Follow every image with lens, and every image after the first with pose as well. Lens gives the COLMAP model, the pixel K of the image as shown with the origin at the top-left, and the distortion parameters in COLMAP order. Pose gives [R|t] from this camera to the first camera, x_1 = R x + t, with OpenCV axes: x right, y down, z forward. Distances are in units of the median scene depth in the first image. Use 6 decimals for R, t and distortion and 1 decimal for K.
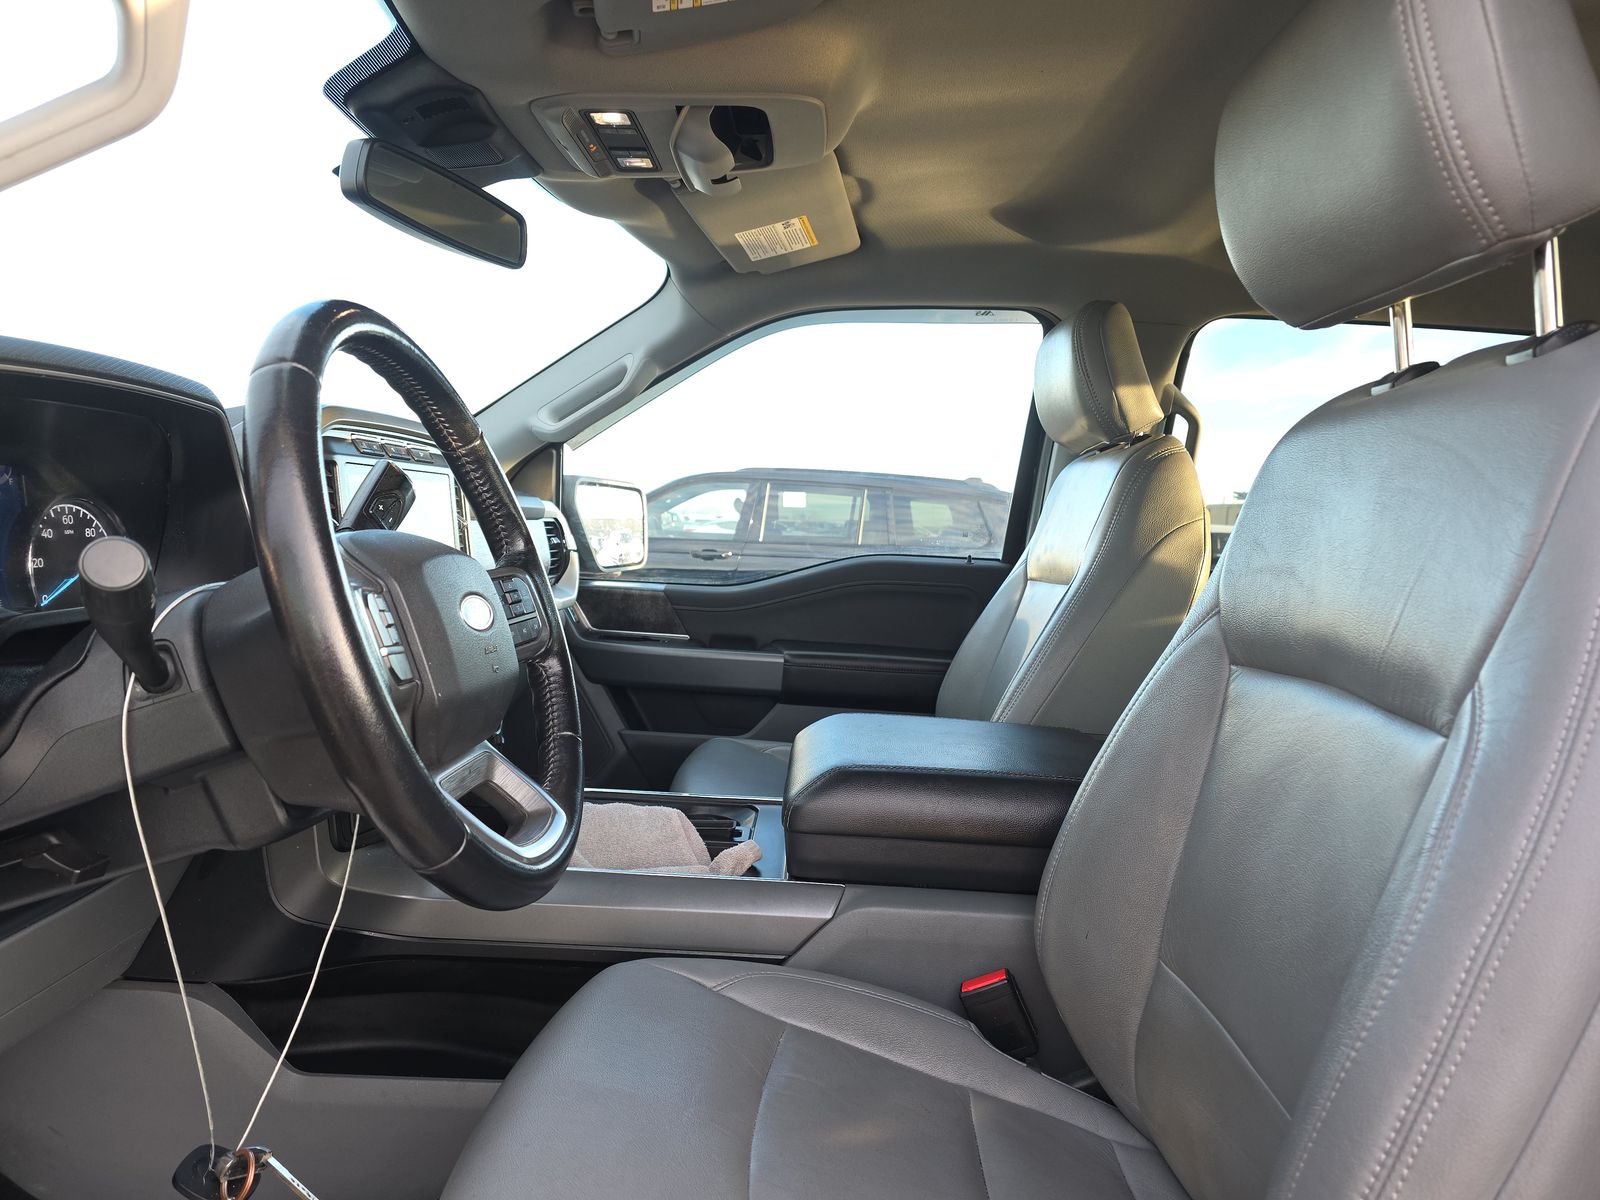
lens RADIAL K [[1069.8, 0, 806.3], [0, 1069.8, 605.6], [0, 0, 1]] dist [0.080084, -0.088292]
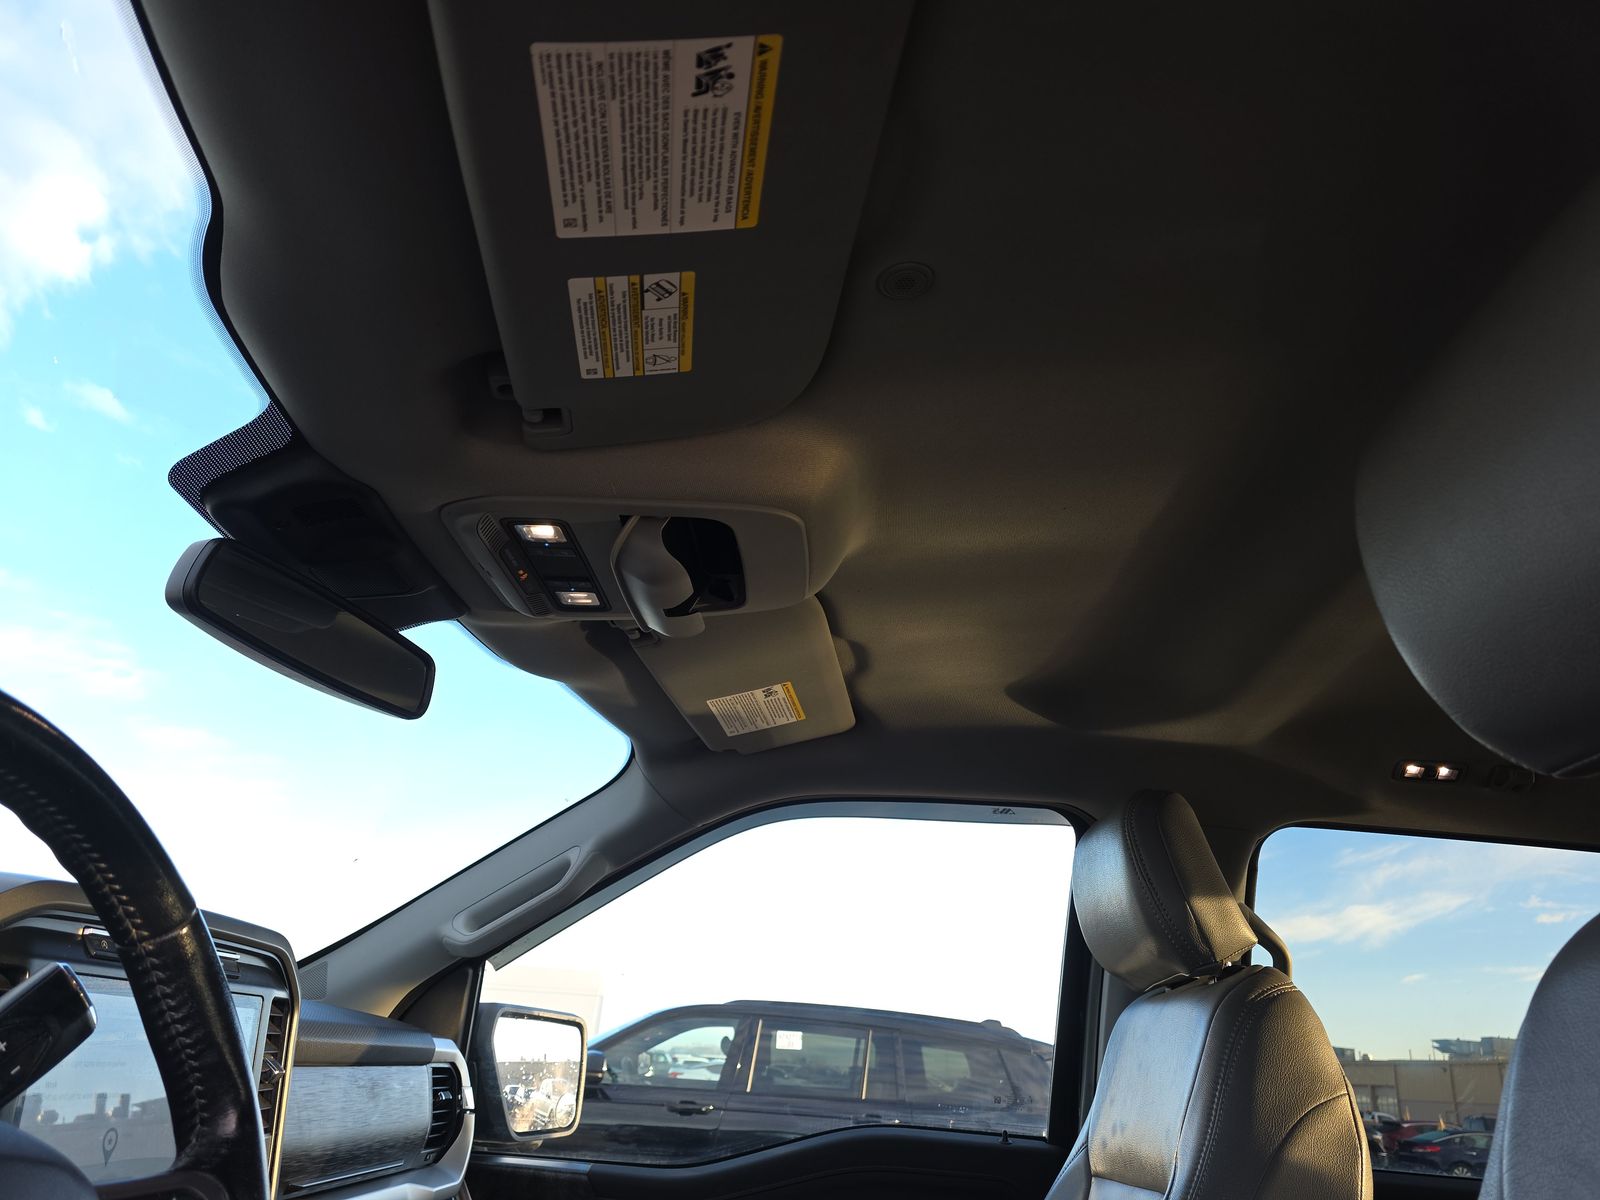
lens RADIAL K [[1069.8, 0, 806.3], [0, 1069.8, 605.6], [0, 0, 1]] dist [0.080084, -0.088292]
pose [[0.999680, 0.022838, -0.010902, 0.017723], [-0.025291, 0.886331, -0.462361, -0.021976], [-0.000897, 0.462489, 0.886625, 0.198813]]
